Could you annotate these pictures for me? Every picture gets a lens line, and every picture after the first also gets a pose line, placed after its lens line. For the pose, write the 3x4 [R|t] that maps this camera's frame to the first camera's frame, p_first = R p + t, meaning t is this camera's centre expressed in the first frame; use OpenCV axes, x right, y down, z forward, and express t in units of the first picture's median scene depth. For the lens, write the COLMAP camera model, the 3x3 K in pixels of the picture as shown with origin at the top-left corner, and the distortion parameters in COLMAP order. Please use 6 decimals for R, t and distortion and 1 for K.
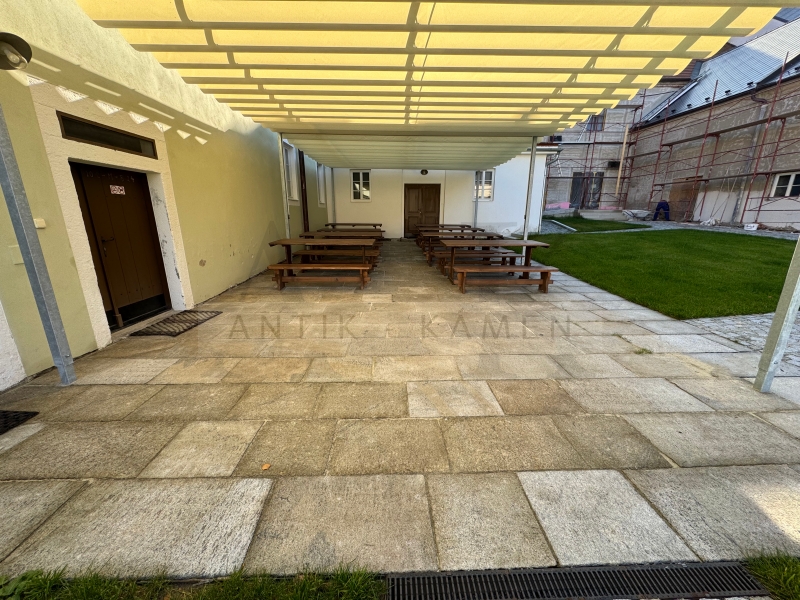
lens RADIAL K [[321.4, 0, 402.5], [0, 321.4, 300.0], [0, 0, 1]] dist [-0.000091, 0.000077]
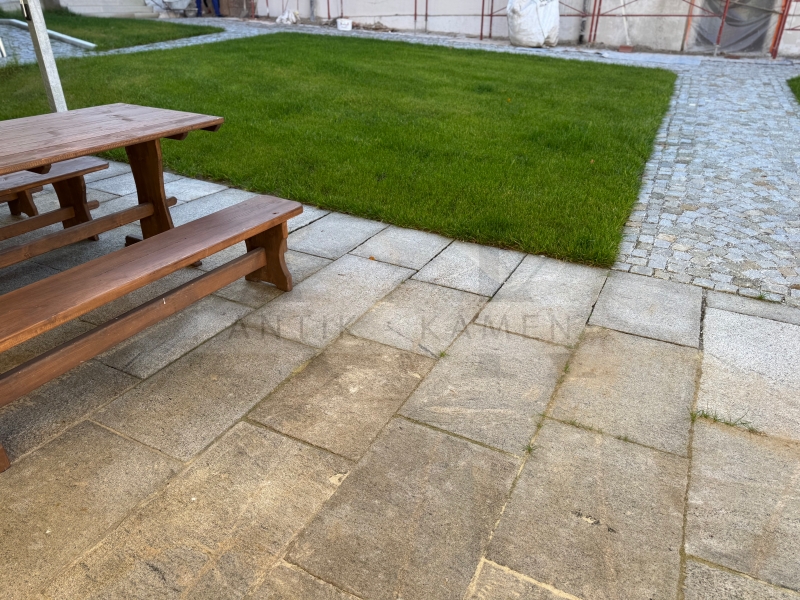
lens RADIAL K [[552.5, 0, 400.5], [0, 552.5, 298.2], [0, 0, 1]] dist [-0.004004, -0.000290]
pose [[0.488789, -0.411598, 0.769202, 0.100539], [0.225838, 0.911349, 0.344151, -0.171601], [-0.842664, 0.005498, 0.538412, 0.645590]]
